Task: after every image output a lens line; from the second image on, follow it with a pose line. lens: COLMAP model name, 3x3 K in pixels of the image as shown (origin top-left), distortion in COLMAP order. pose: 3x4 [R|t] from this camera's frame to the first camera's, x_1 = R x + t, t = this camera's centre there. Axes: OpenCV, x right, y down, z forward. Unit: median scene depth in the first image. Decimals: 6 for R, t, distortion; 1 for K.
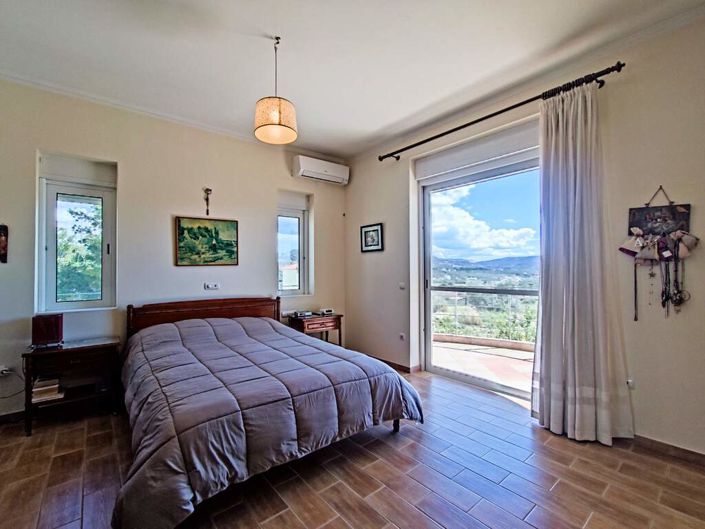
lens RADIAL K [[315.7, 0, 351.5], [0, 315.7, 267.2], [0, 0, 1]] dist [-0.004281, -0.000198]
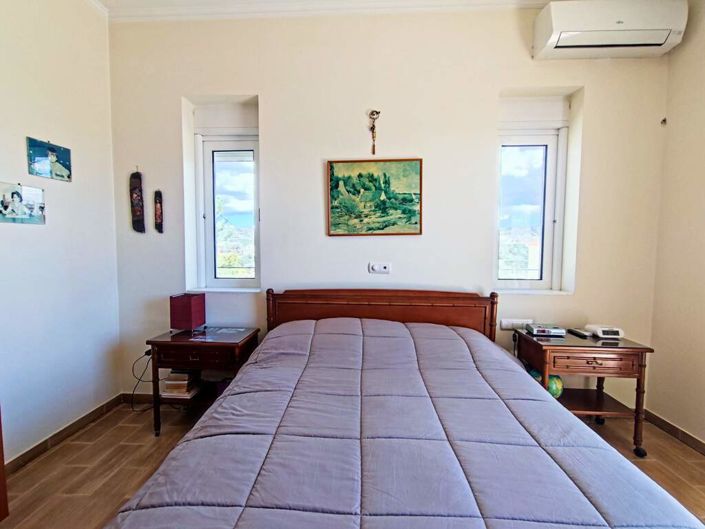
lens RADIAL K [[315.7, 0, 349.1], [0, 315.7, 265.0], [0, 0, 1]] dist [-0.004281, -0.000198]
pose [[0.740567, 0.048671, -0.670217, -0.062439], [-0.002241, 0.997547, 0.069965, 0.010121], [0.671978, -0.050311, 0.738860, 0.493722]]
